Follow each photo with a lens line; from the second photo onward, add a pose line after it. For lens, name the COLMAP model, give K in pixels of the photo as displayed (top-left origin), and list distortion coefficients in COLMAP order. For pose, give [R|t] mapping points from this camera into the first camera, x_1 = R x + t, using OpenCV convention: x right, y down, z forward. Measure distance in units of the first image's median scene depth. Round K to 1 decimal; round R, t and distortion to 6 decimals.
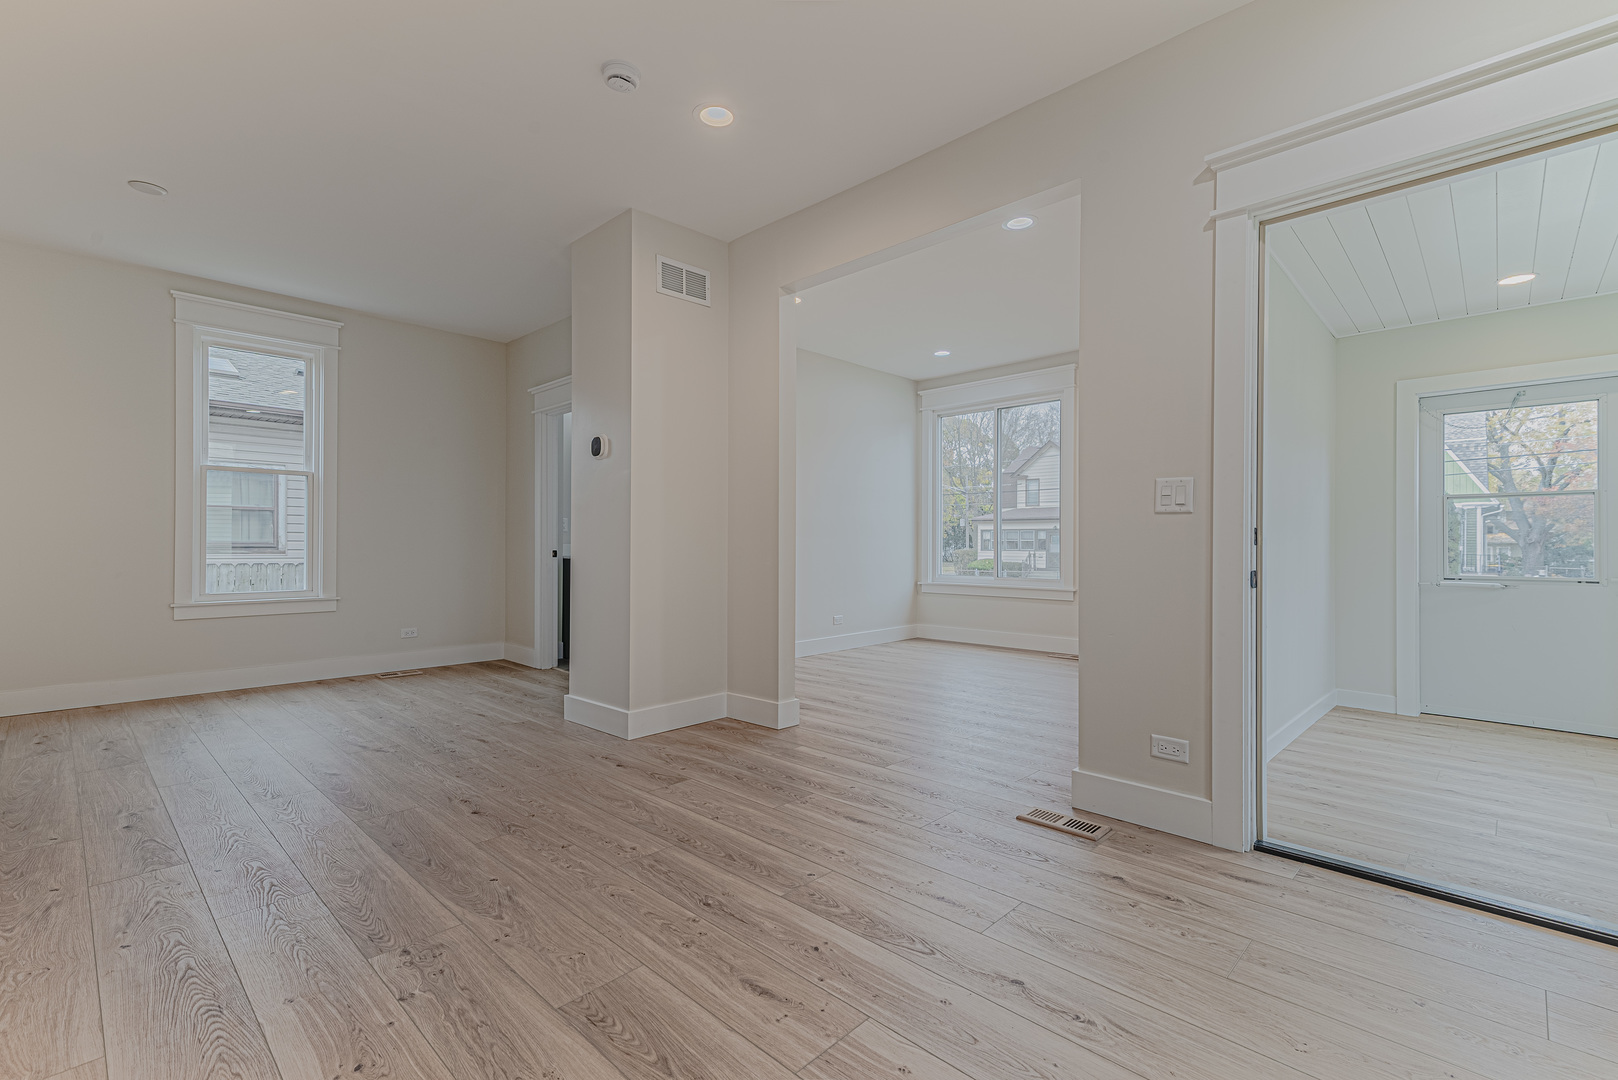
lens RADIAL K [[728.6, 0, 802.8], [0, 728.6, 543.7], [0, 0, 1]] dist [0.016513, 0.000084]
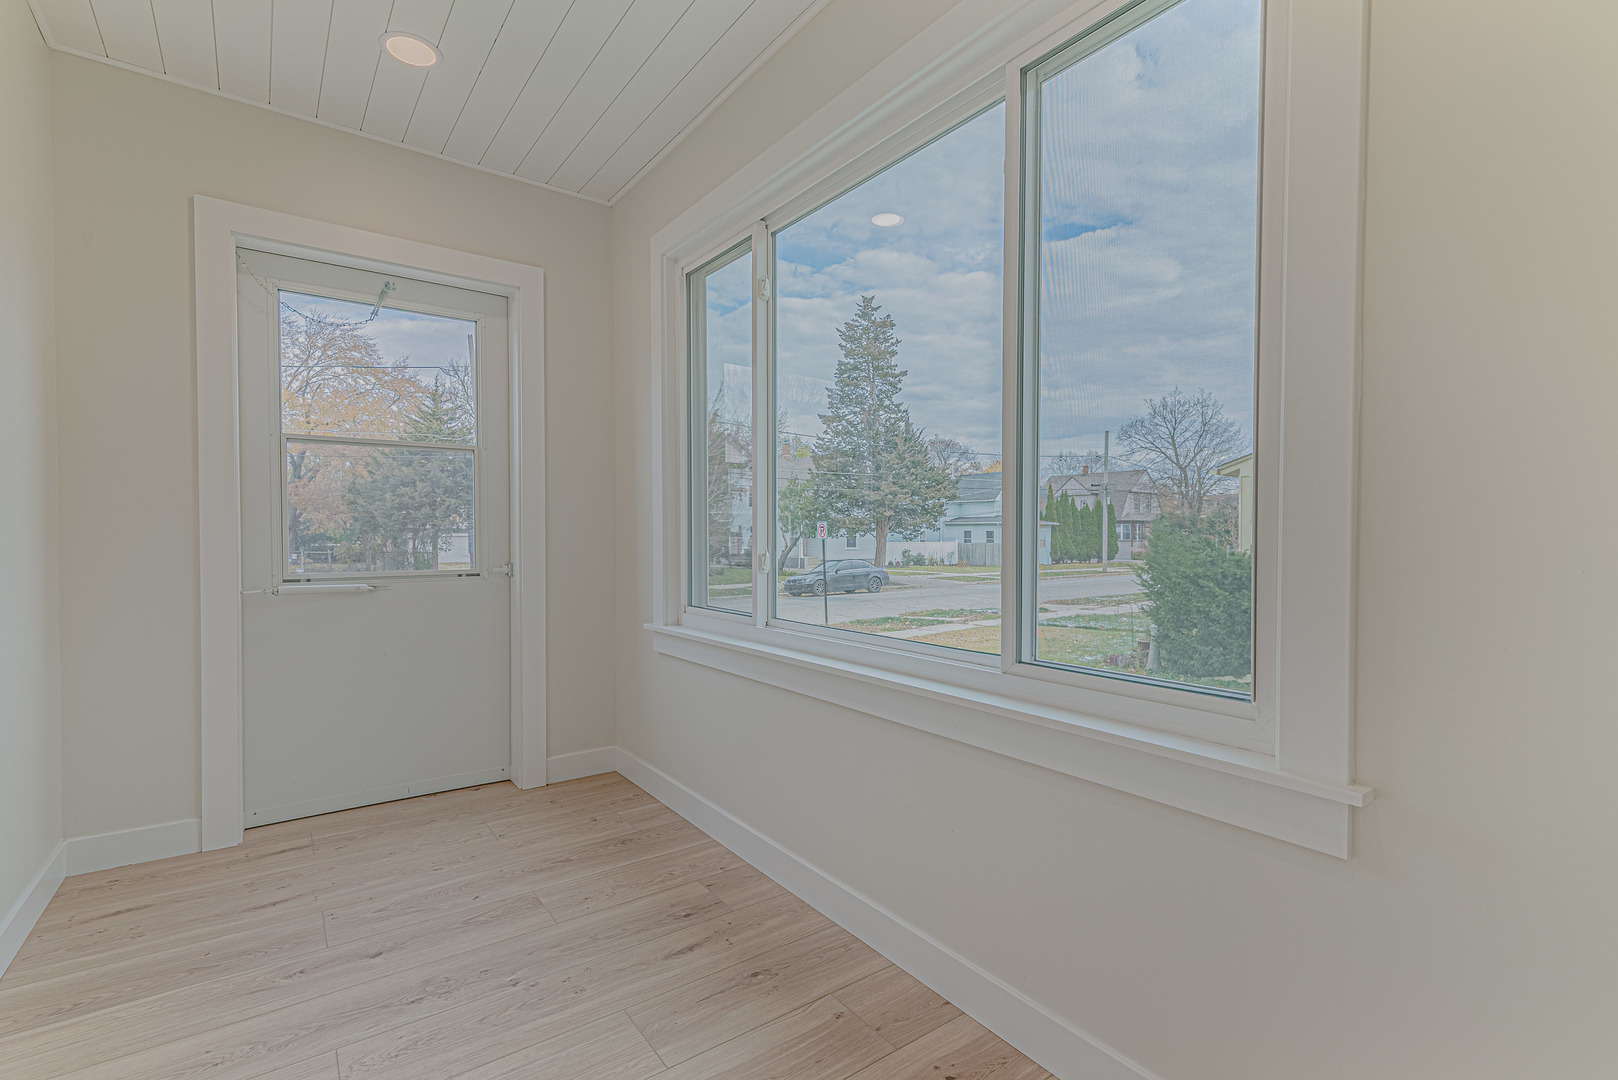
lens RADIAL K [[728.6, 0, 807.8], [0, 728.6, 541.4], [0, 0, 1]] dist [0.016513, 0.000084]
pose [[0.167645, -0.013605, 0.985754, 0.064731], [-0.000771, 0.999903, 0.013932, 0.001507], [-0.985847, -0.003095, 0.167618, 0.086605]]
